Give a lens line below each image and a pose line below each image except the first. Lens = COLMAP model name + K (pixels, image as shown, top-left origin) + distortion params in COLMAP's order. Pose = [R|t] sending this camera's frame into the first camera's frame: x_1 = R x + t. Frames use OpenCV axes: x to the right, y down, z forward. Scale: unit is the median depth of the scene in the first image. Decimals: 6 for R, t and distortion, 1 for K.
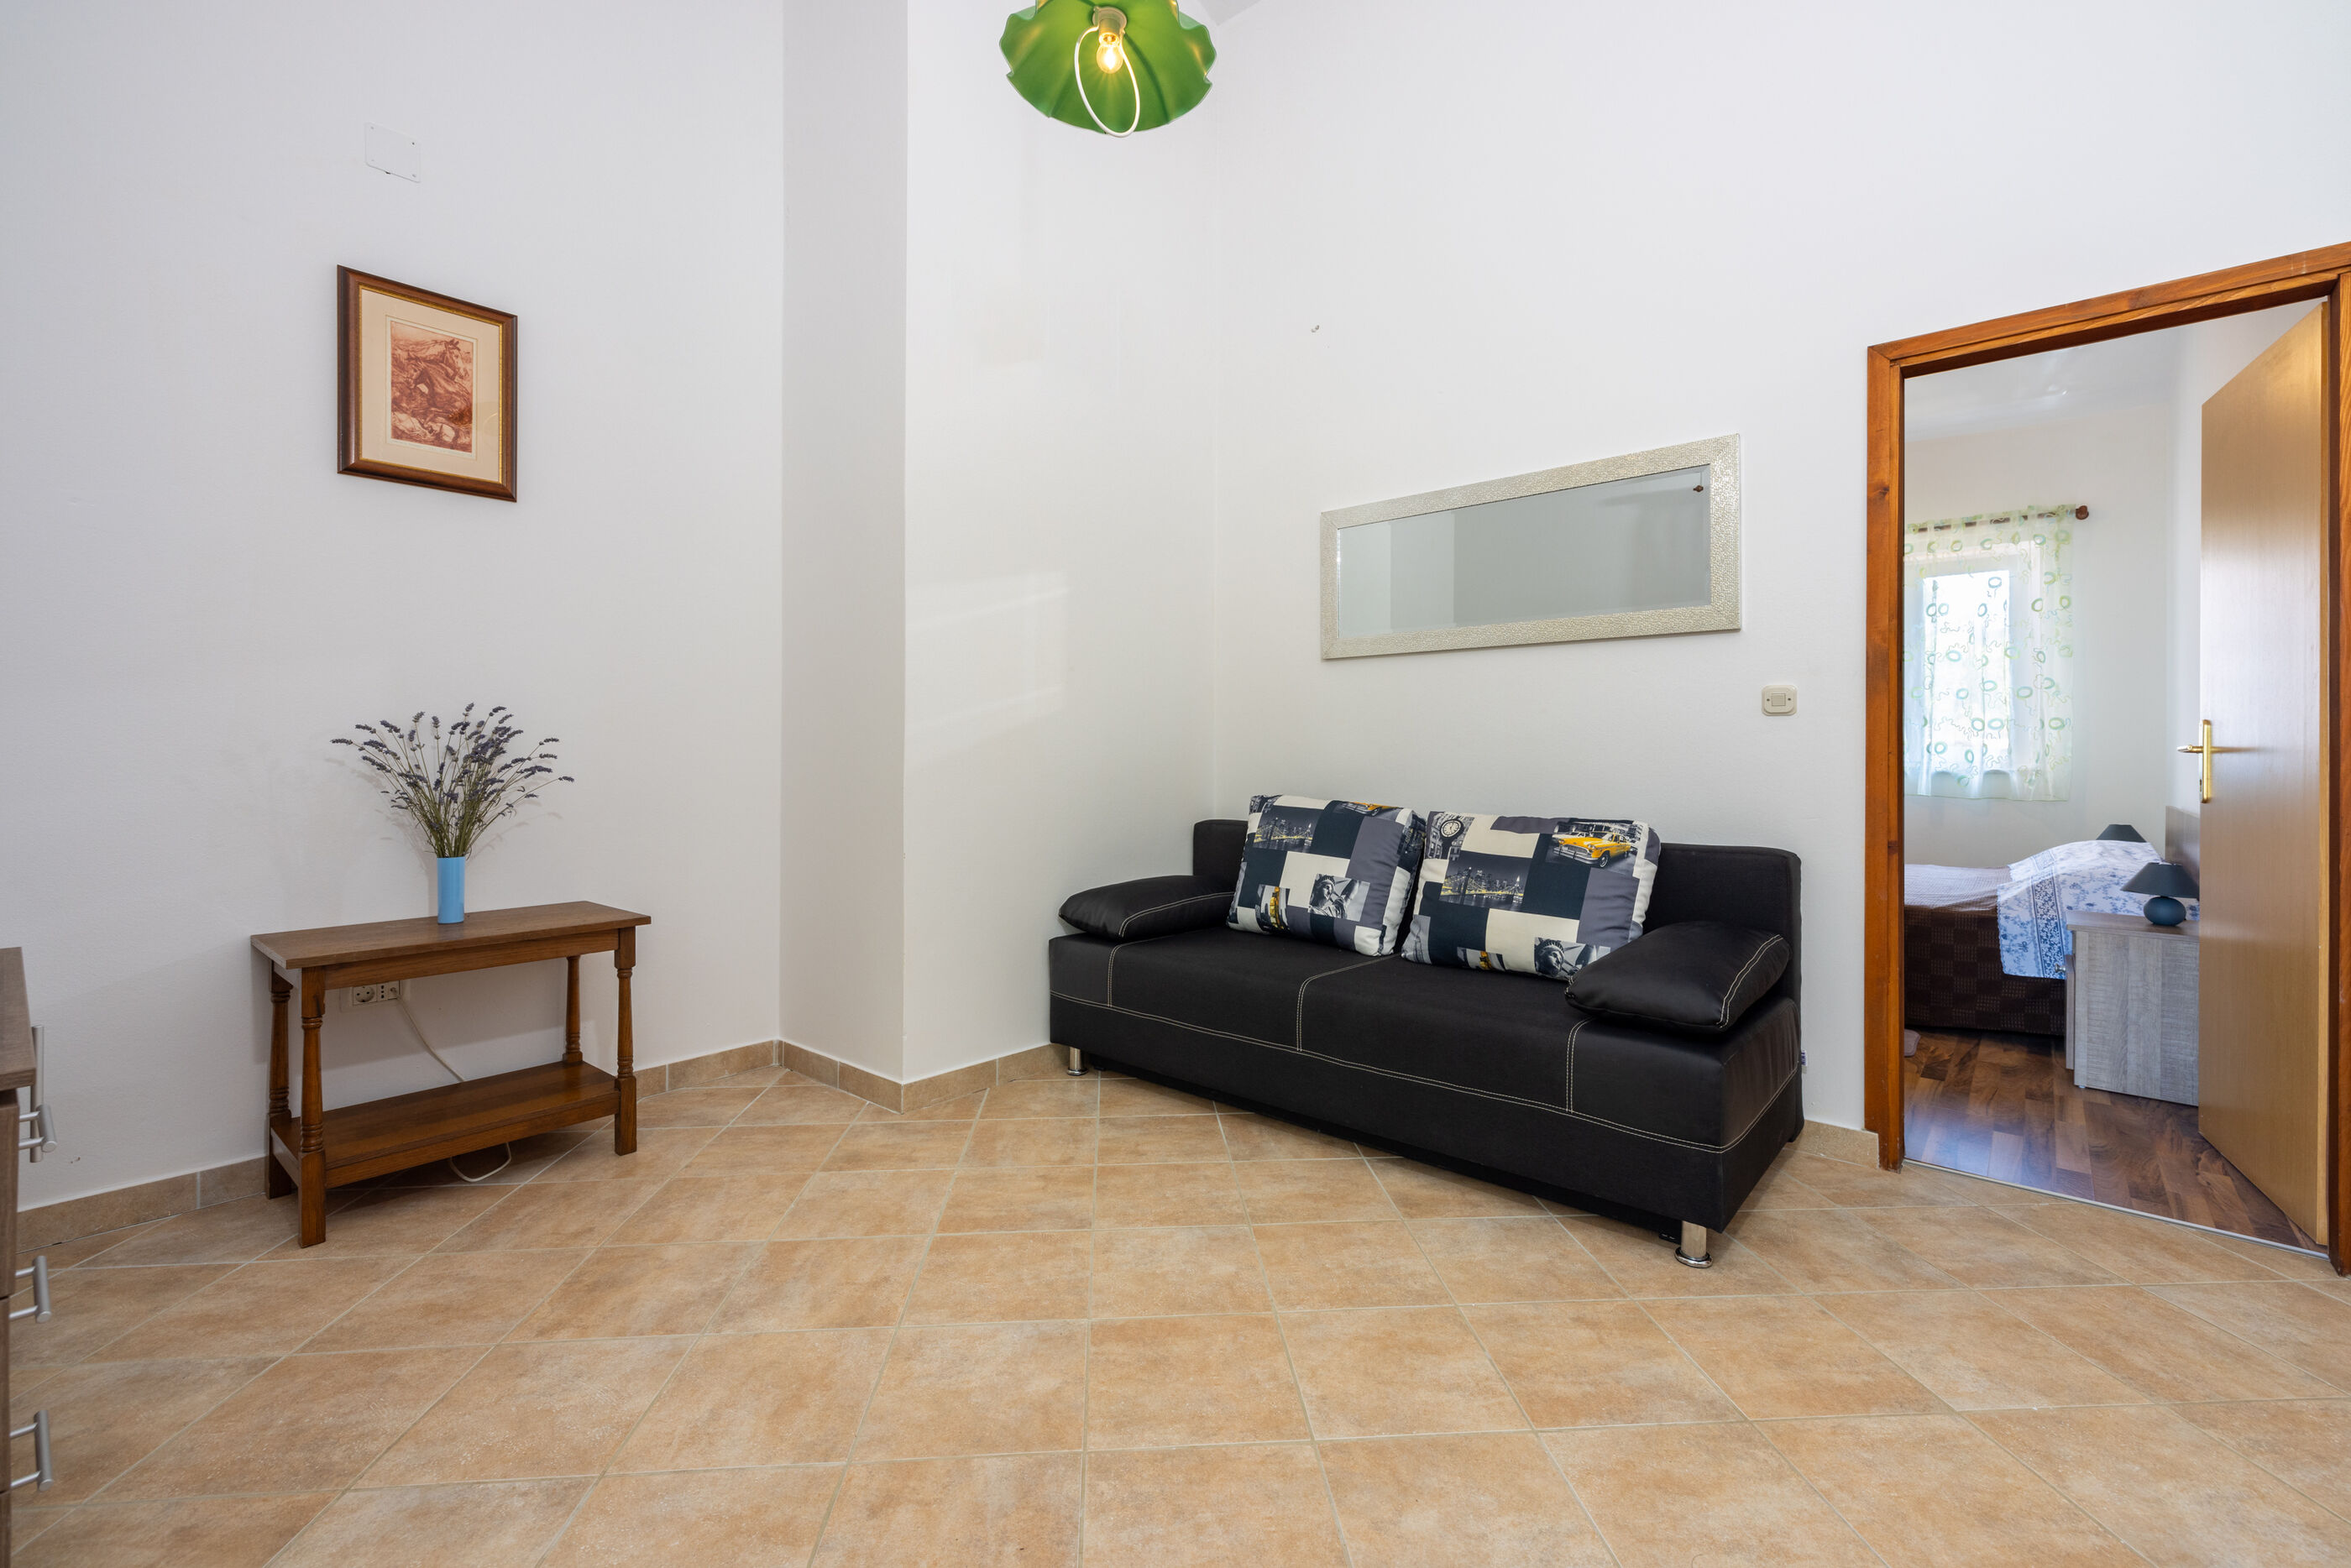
lens RADIAL K [[990.6, 0, 1182.8], [0, 990.6, 746.1], [0, 0, 1]] dist [0.000169, 0.000254]
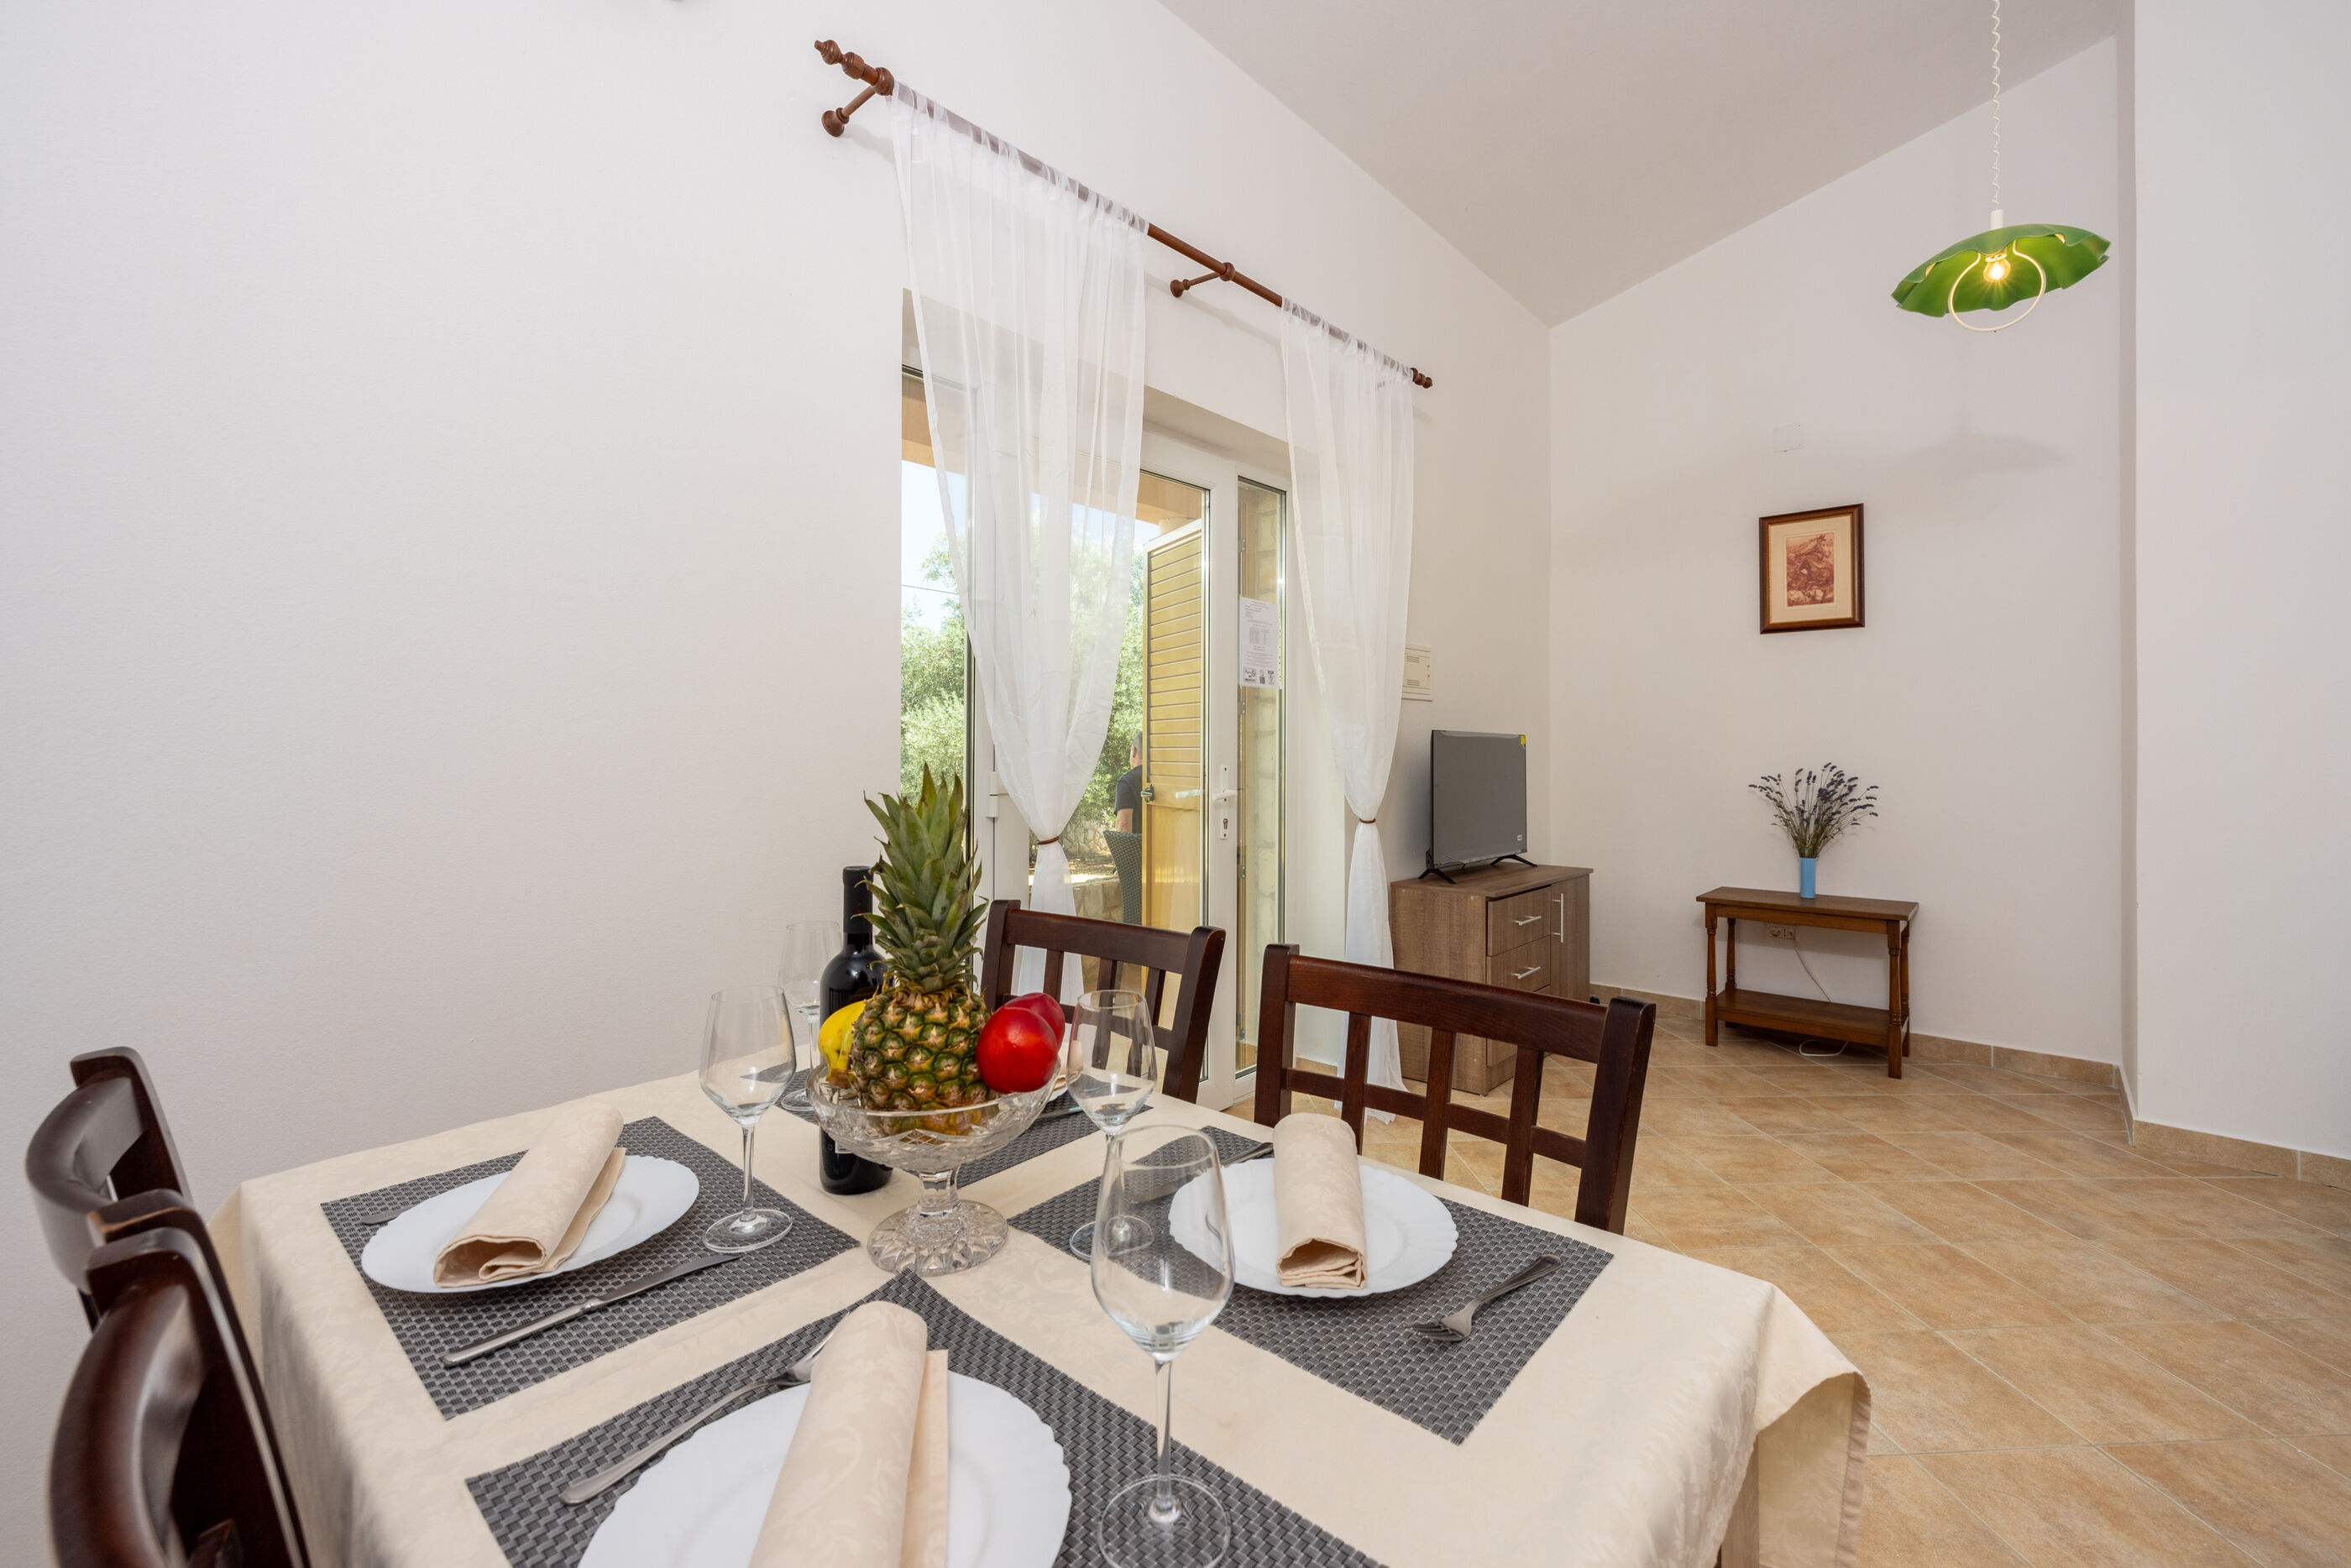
lens RADIAL K [[990.3, 0, 1180.5], [0, 990.3, 742.0], [0, 0, 1]] dist [0.000885, -0.000116]
pose [[-0.009180, -0.010560, -0.999902, 0.883803], [0.001174, 0.999943, -0.010571, -0.061418], [0.999957, -0.001271, -0.009167, -0.021210]]
